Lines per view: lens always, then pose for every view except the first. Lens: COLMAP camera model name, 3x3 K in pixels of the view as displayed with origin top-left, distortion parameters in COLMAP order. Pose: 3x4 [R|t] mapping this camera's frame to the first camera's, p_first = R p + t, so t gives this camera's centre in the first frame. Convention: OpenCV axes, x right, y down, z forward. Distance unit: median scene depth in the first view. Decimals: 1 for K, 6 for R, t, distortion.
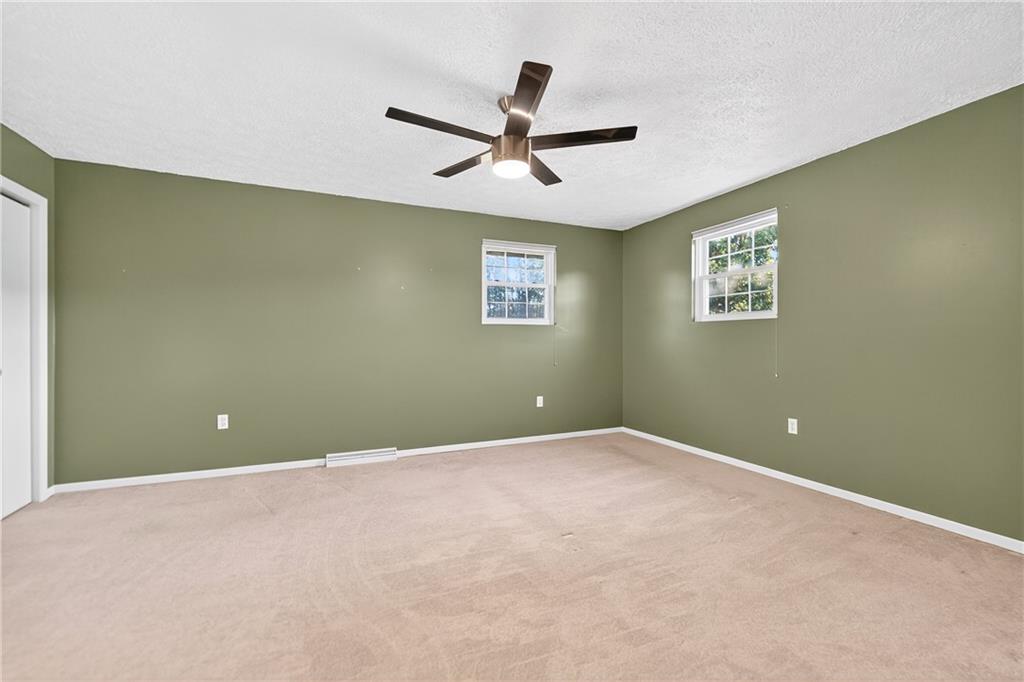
lens RADIAL K [[430.0, 0, 516.3], [0, 430.0, 341.9], [0, 0, 1]] dist [0.001158, -0.000724]
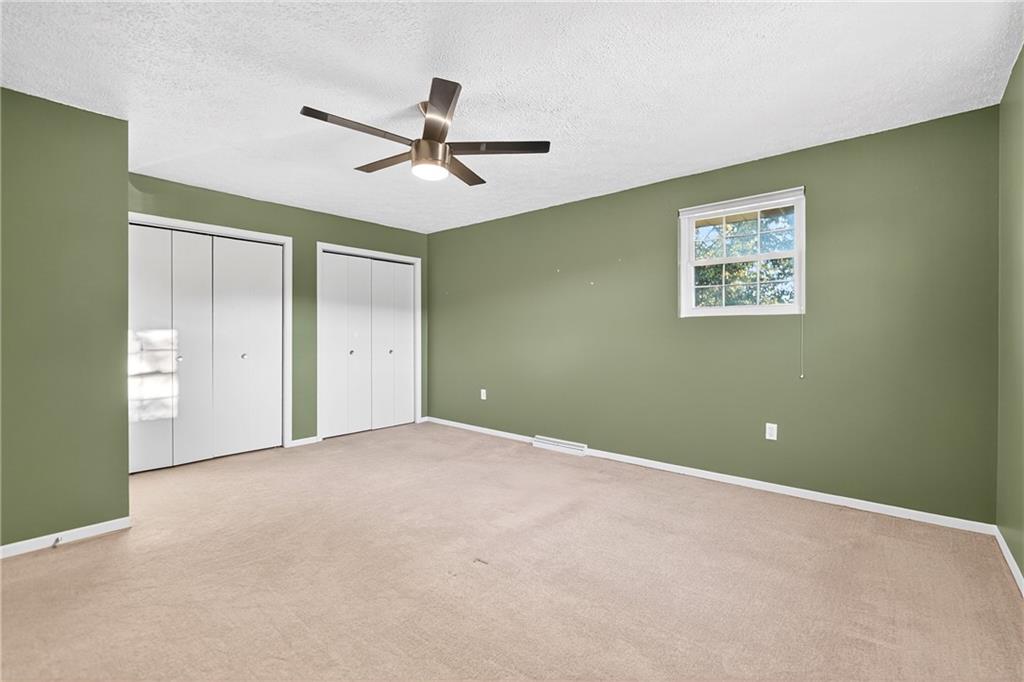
lens RADIAL K [[446.0, 0, 512.0], [0, 446.0, 341.0], [0, 0, 1]] dist [0.000558, -0.000109]
pose [[0.419799, 0.015734, -0.907481, 0.764339], [-0.003486, 0.999870, 0.015723, -0.013284], [0.907610, -0.003437, 0.419799, 0.536530]]
